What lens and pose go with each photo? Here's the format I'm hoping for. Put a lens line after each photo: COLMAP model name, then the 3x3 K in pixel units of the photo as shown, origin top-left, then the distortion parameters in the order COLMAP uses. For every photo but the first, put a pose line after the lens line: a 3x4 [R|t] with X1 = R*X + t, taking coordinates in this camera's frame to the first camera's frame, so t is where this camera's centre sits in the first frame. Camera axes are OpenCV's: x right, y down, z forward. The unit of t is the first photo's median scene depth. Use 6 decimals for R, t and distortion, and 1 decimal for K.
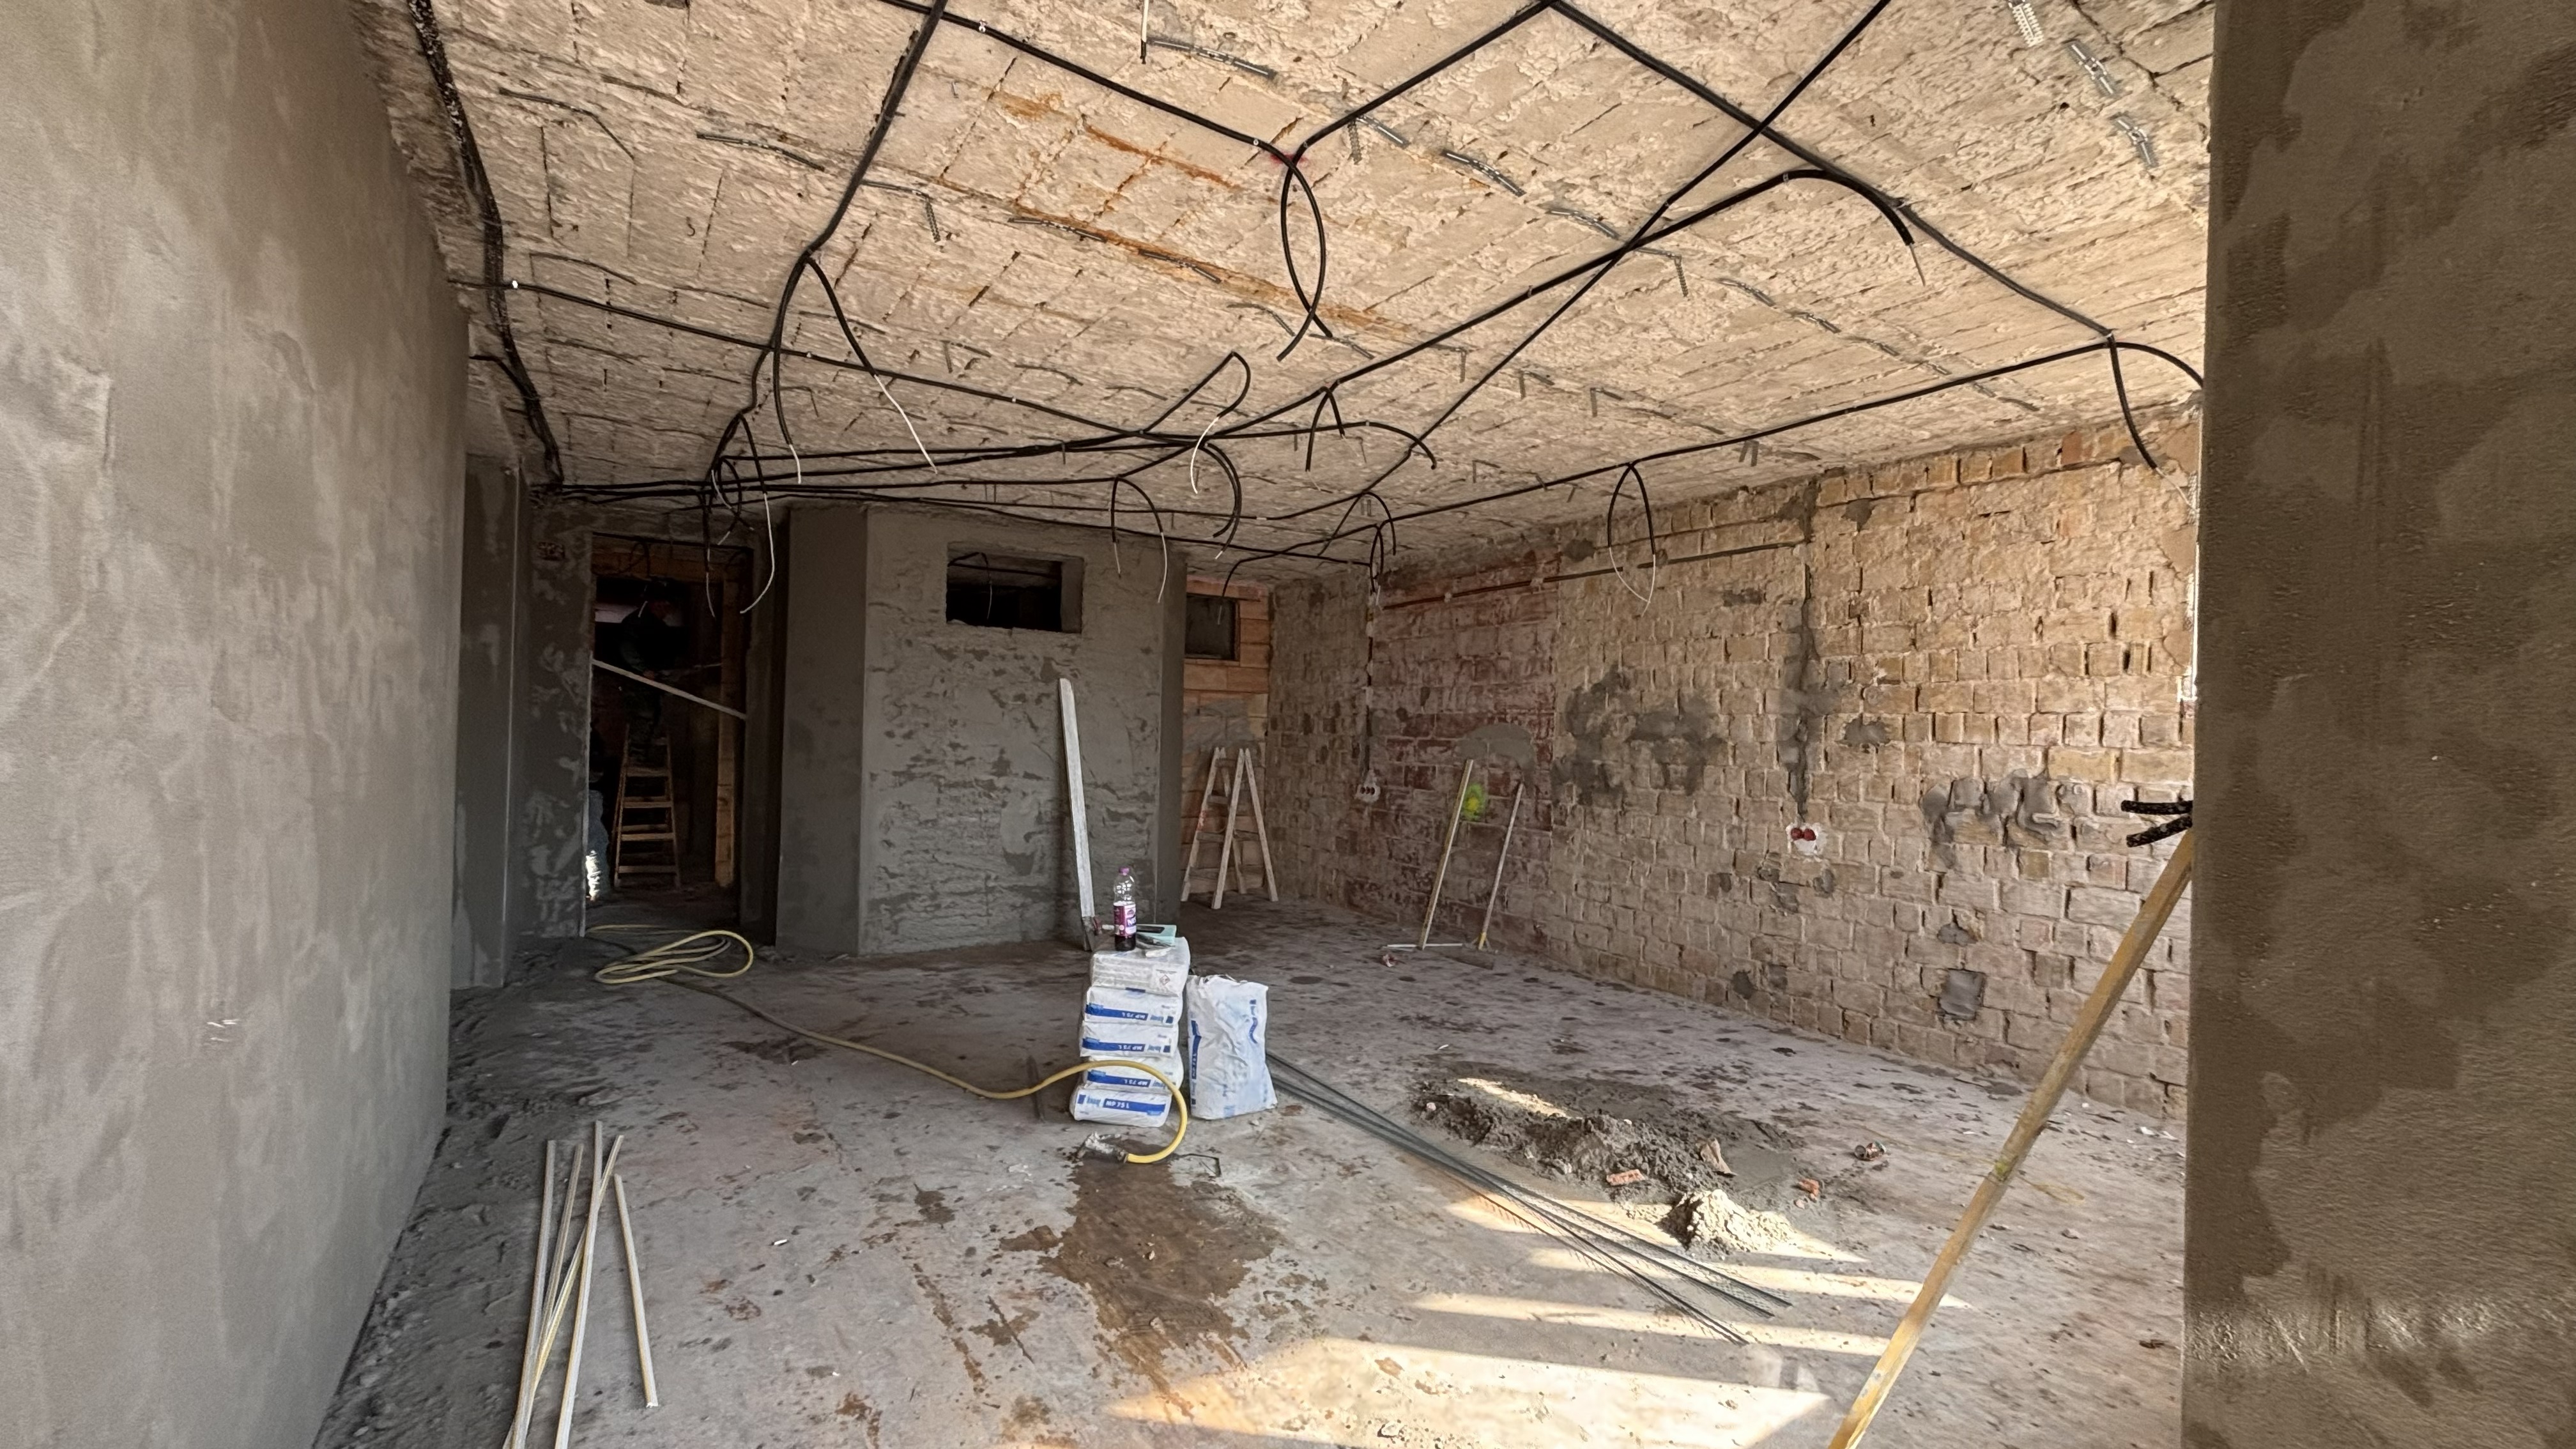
lens RADIAL K [[1036.2, 0, 1285.1], [0, 1036.2, 733.0], [0, 0, 1]] dist [0.000286, -0.000355]
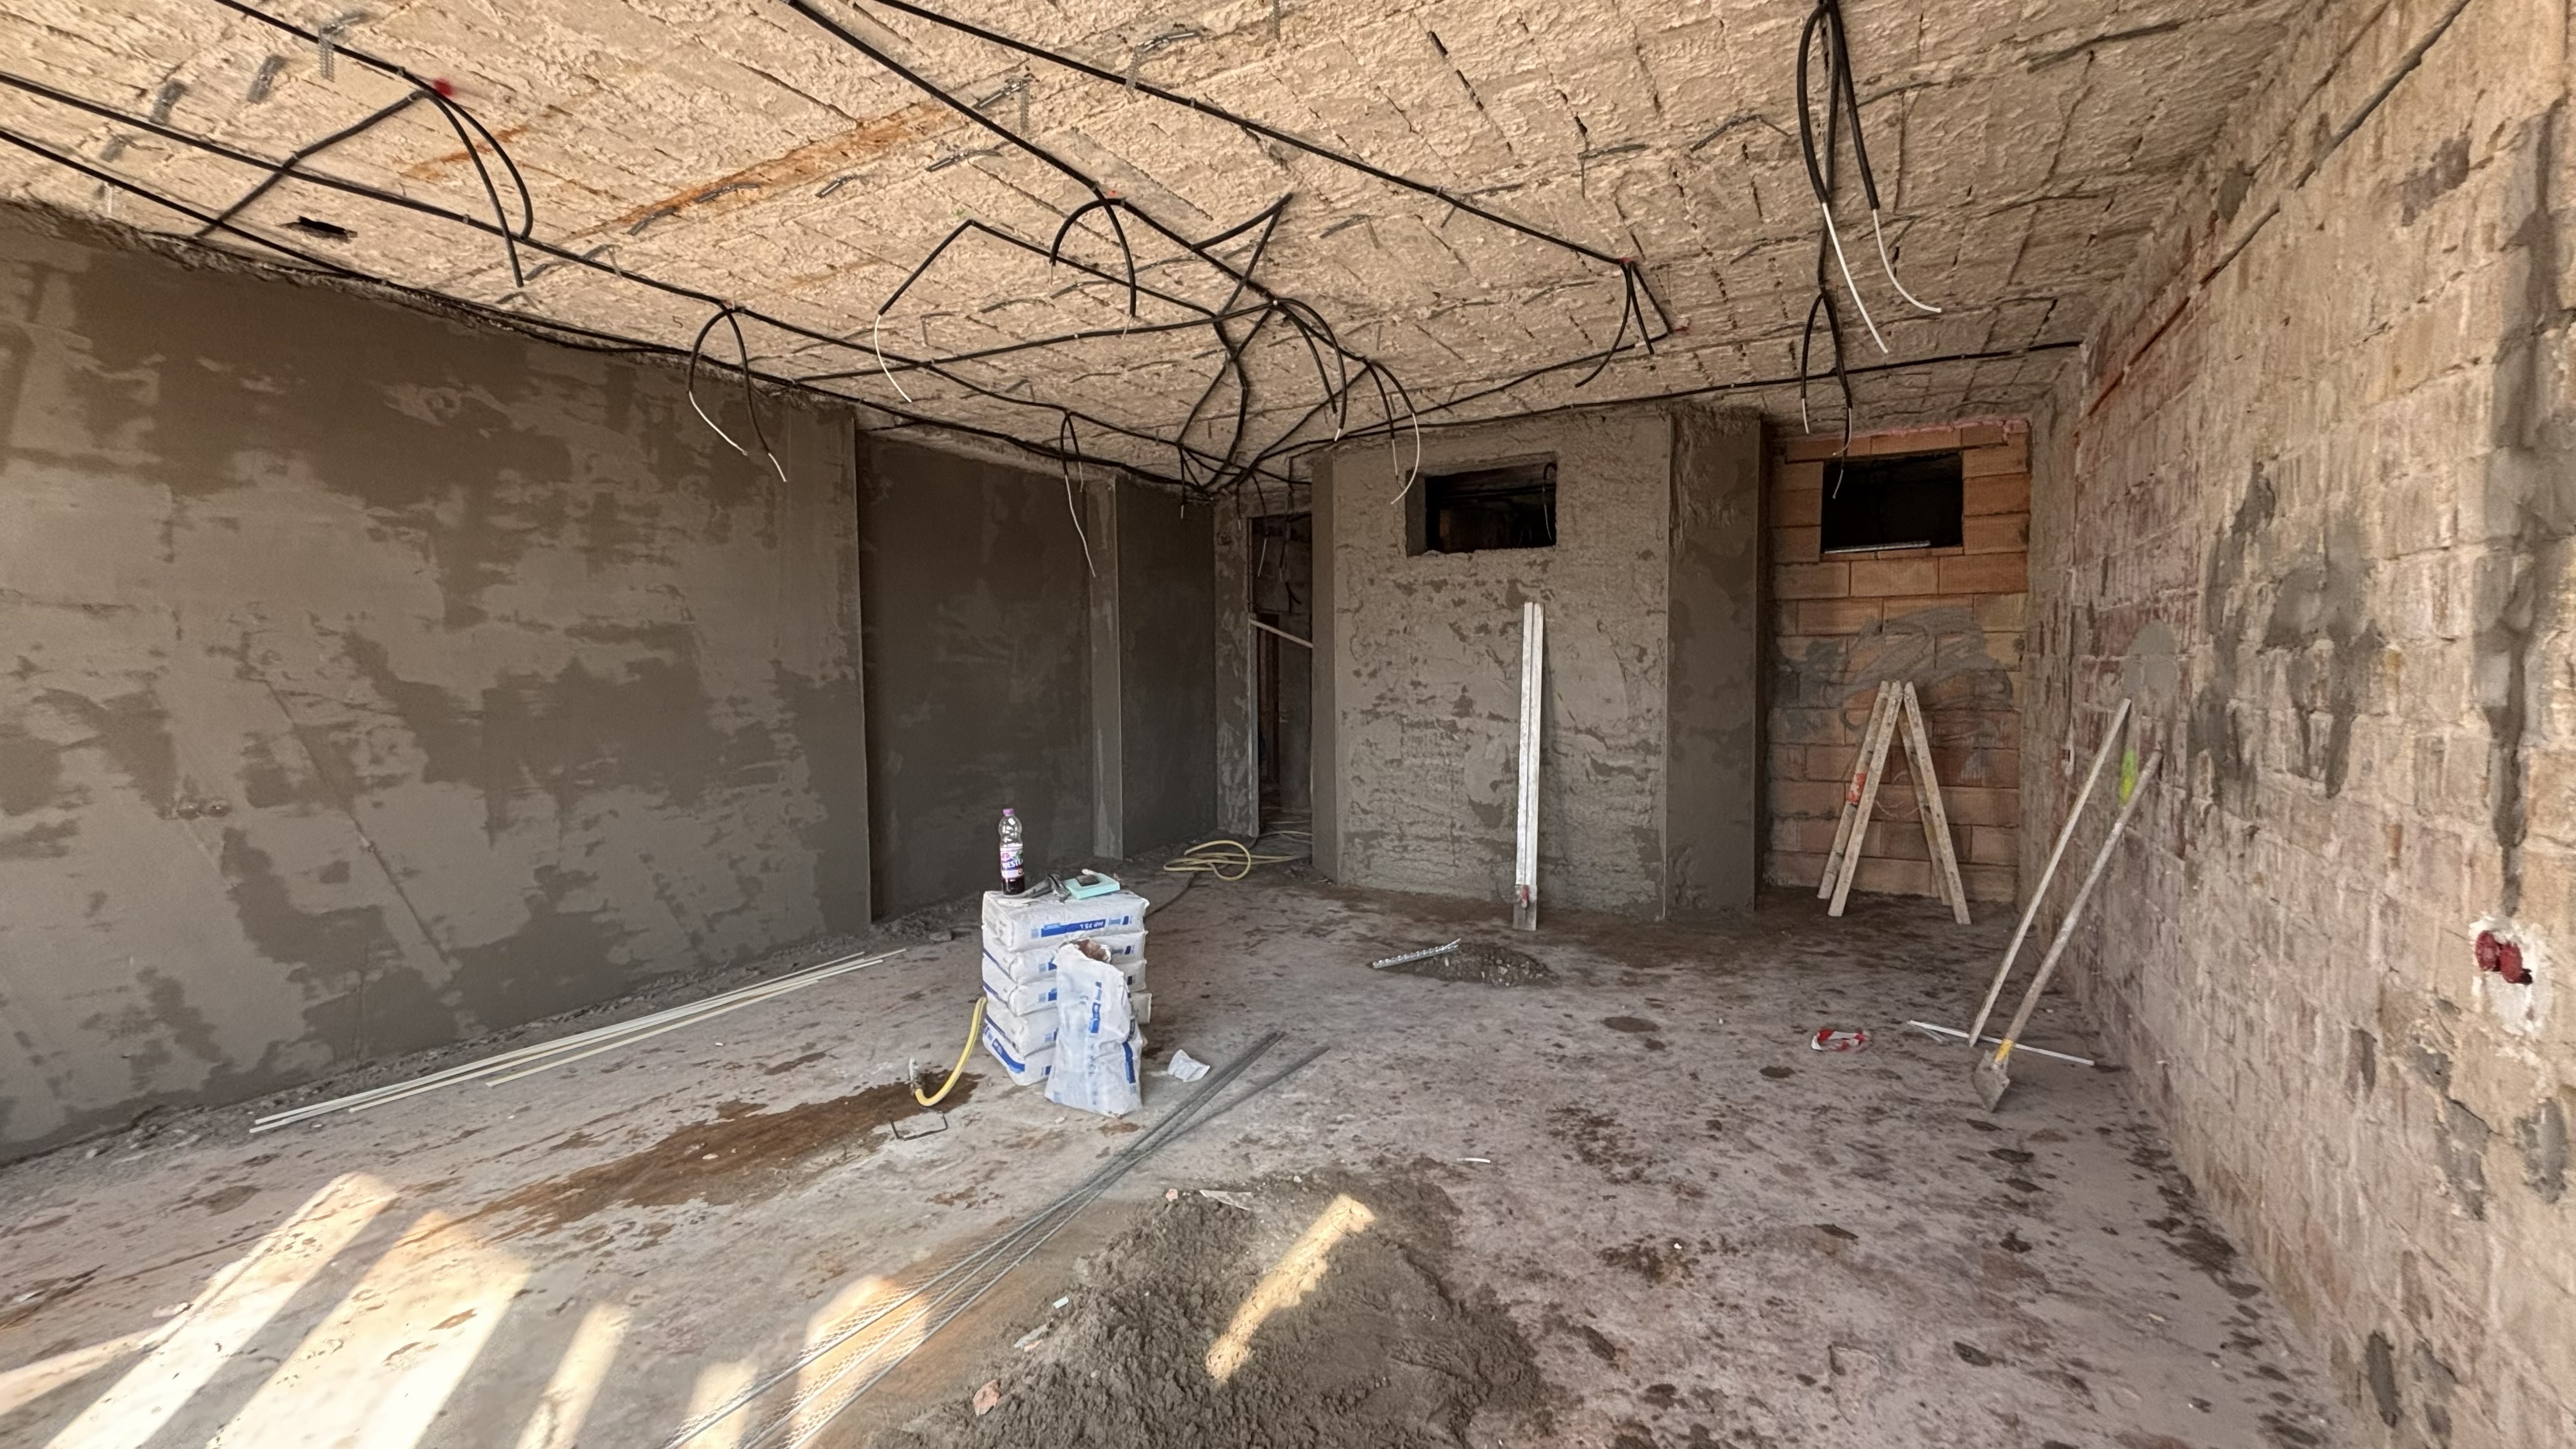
lens RADIAL K [[1036.2, 0, 1293.3], [0, 1036.2, 722.0], [0, 0, 1]] dist [0.000286, -0.000355]
pose [[0.460170, 0.019406, -0.887619, 0.495101], [0.023554, 0.999142, 0.034055, 0.012578], [0.887518, -0.036578, 0.459318, 0.476079]]
